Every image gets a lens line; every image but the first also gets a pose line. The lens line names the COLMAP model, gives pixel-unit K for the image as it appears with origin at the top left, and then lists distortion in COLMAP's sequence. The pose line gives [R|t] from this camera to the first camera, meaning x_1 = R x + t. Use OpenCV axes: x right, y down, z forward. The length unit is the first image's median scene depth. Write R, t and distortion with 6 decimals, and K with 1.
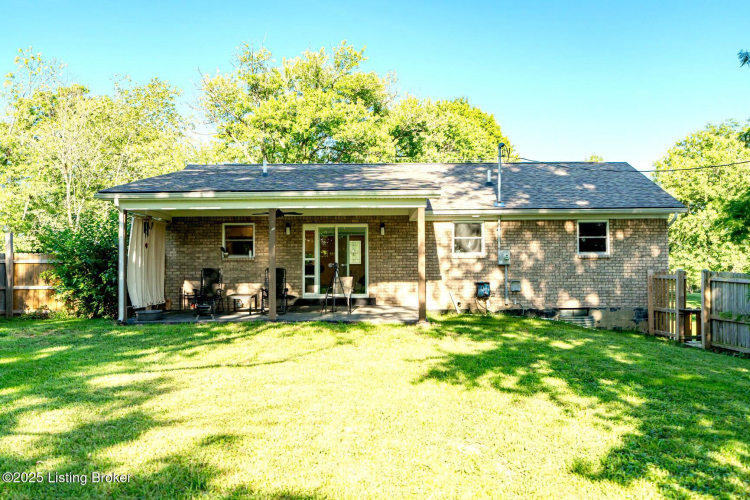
lens RADIAL K [[756.6, 0, 378.8], [0, 756.6, 247.0], [0, 0, 1]] dist [-0.005976, 0.000000]
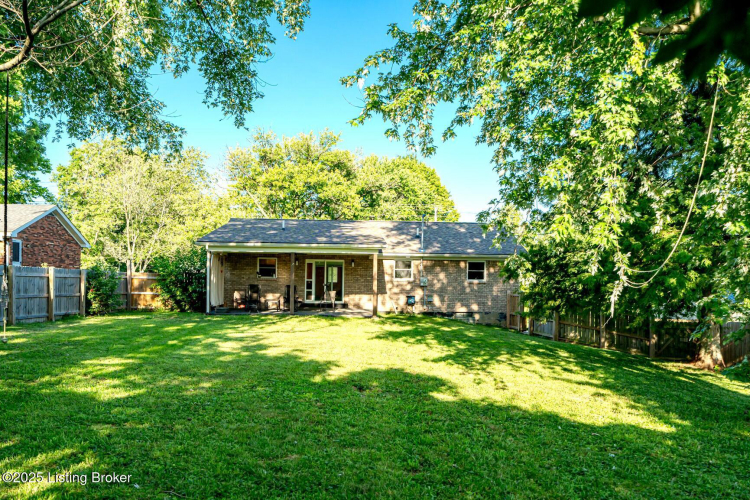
lens RADIAL K [[641.4, 0, 374.1], [0, 641.4, 255.5], [0, 0, 1]] dist [-0.079210, -0.003914]
pose [[0.998586, 0.023628, 0.047617, -0.016285], [-0.022886, 0.999609, -0.016061, -0.019139], [-0.047978, 0.014949, 0.998737, -0.433065]]
